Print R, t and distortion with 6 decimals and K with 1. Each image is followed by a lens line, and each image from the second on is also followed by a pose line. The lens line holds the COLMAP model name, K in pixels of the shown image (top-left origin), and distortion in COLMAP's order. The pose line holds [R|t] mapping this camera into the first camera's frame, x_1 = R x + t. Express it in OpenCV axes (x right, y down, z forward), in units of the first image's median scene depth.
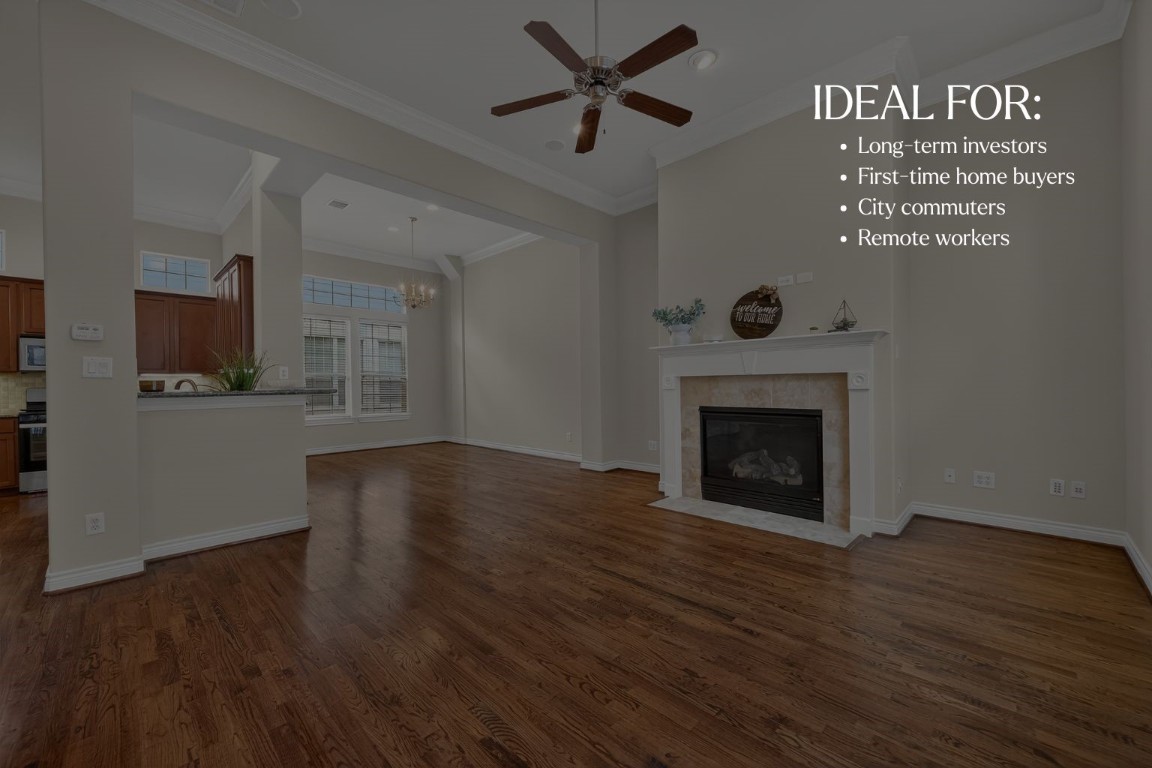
lens RADIAL K [[454.5, 0, 576.0], [0, 454.5, 384.0], [0, 0, 1]] dist [0.001467, 0.000080]
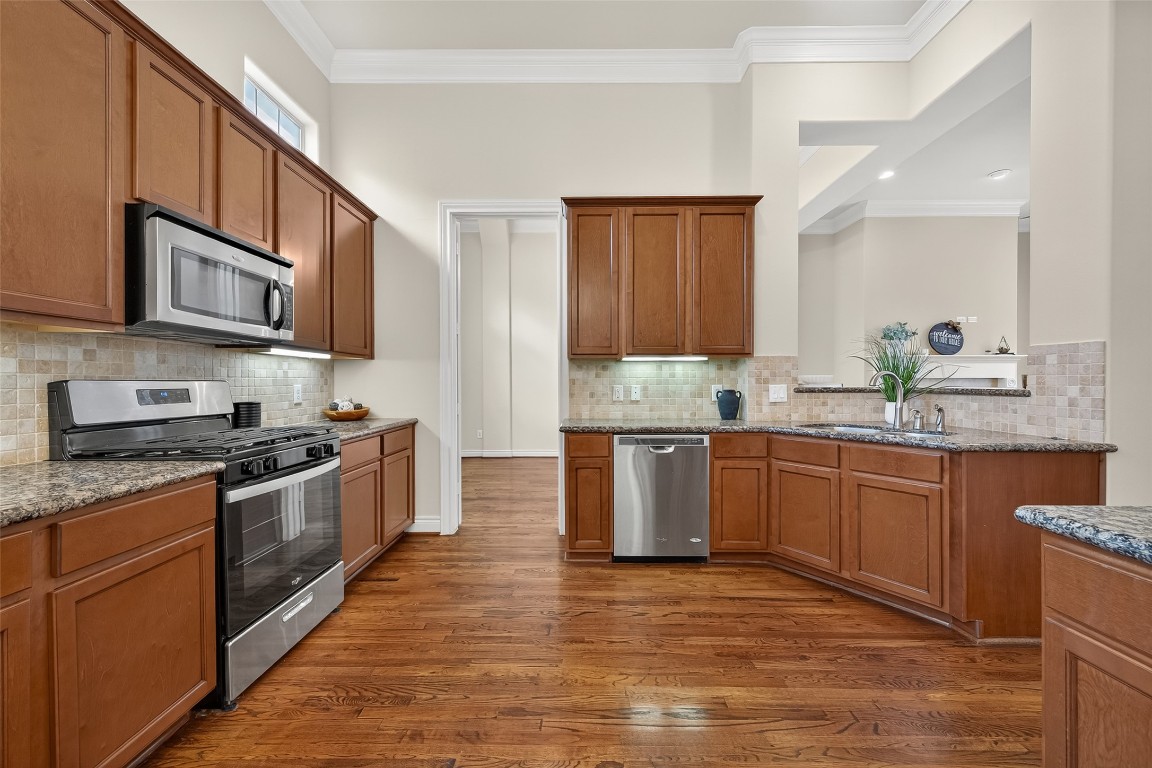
lens RADIAL K [[454.5, 0, 576.0], [0, 454.5, 384.0], [0, 0, 1]] dist [0.001467, 0.000080]
pose [[0.730473, 0.008441, 0.682890, -1.520349], [-0.007542, 0.999962, -0.004293, 0.014528], [-0.682900, -0.002015, 0.730509, 0.721676]]
